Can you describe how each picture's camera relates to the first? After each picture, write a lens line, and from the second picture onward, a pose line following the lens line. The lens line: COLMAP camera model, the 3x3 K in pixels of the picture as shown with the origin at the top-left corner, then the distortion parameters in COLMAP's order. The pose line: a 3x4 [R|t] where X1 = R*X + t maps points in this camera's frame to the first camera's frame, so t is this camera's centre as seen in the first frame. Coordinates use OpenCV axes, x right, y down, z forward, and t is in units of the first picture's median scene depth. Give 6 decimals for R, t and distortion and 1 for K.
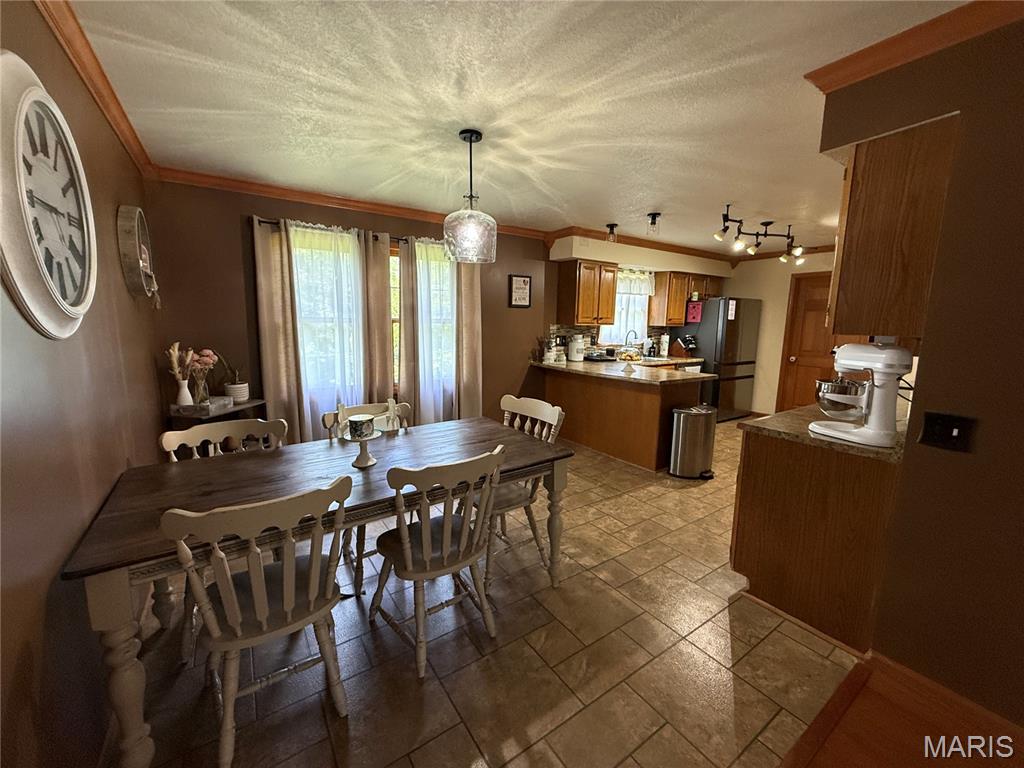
lens RADIAL K [[408.8, 0, 511.0], [0, 408.8, 382.9], [0, 0, 1]] dist [0.000765, -0.000467]
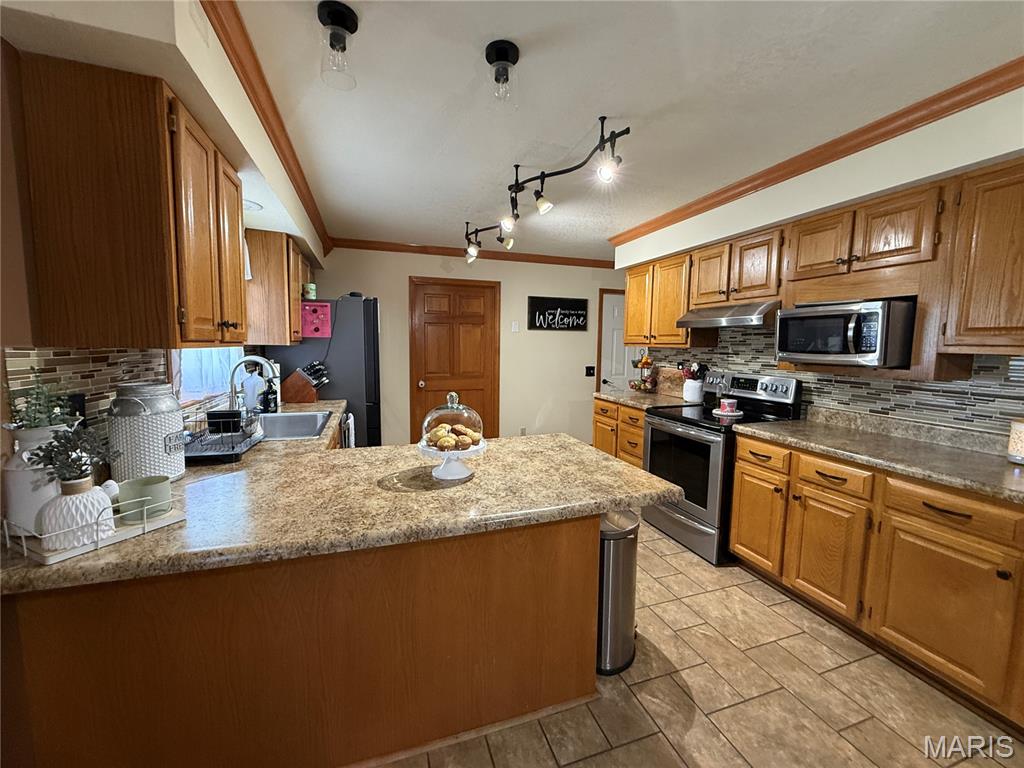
lens RADIAL K [[408.8, 0, 512.3], [0, 408.8, 382.3], [0, 0, 1]] dist [0.000765, -0.000467]
pose [[0.262265, -0.102788, 0.959506, -0.028195], [0.136948, 0.988212, 0.068430, -0.096289], [-0.955229, 0.113455, 0.273250, 0.642229]]
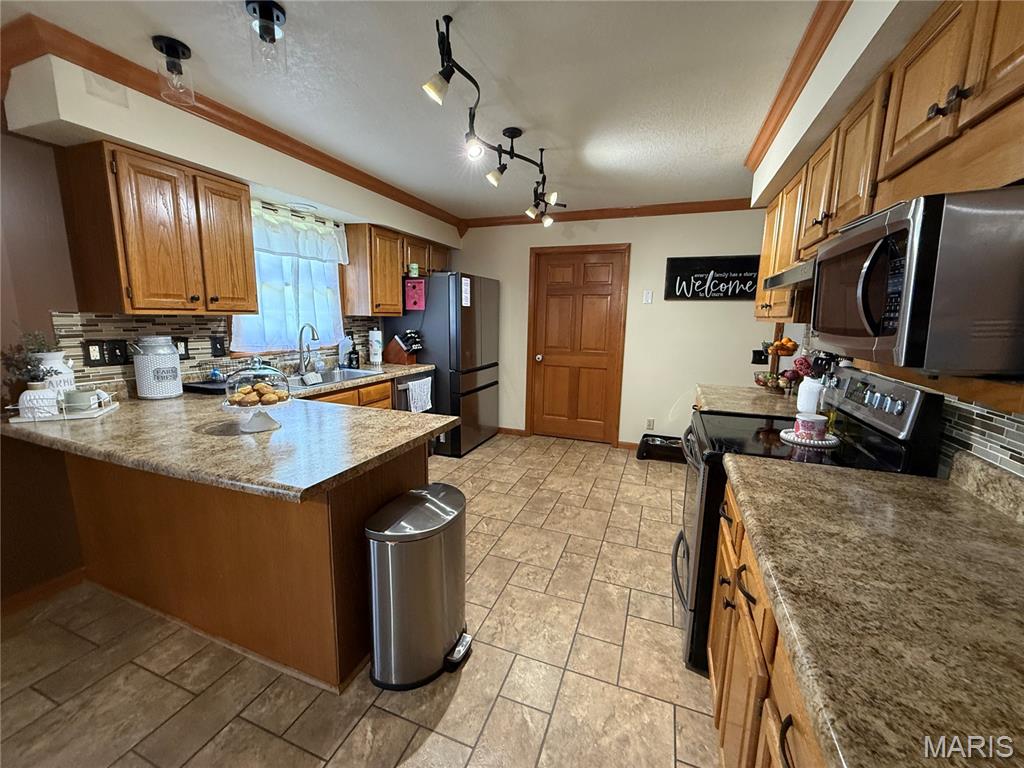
lens RADIAL K [[408.8, 0, 510.0], [0, 408.8, 382.8], [0, 0, 1]] dist [0.000765, -0.000467]
pose [[0.819056, -0.094051, 0.565952, 0.201712], [0.080767, 0.995550, 0.048555, -0.055613], [-0.568000, 0.005941, 0.823007, 0.401292]]
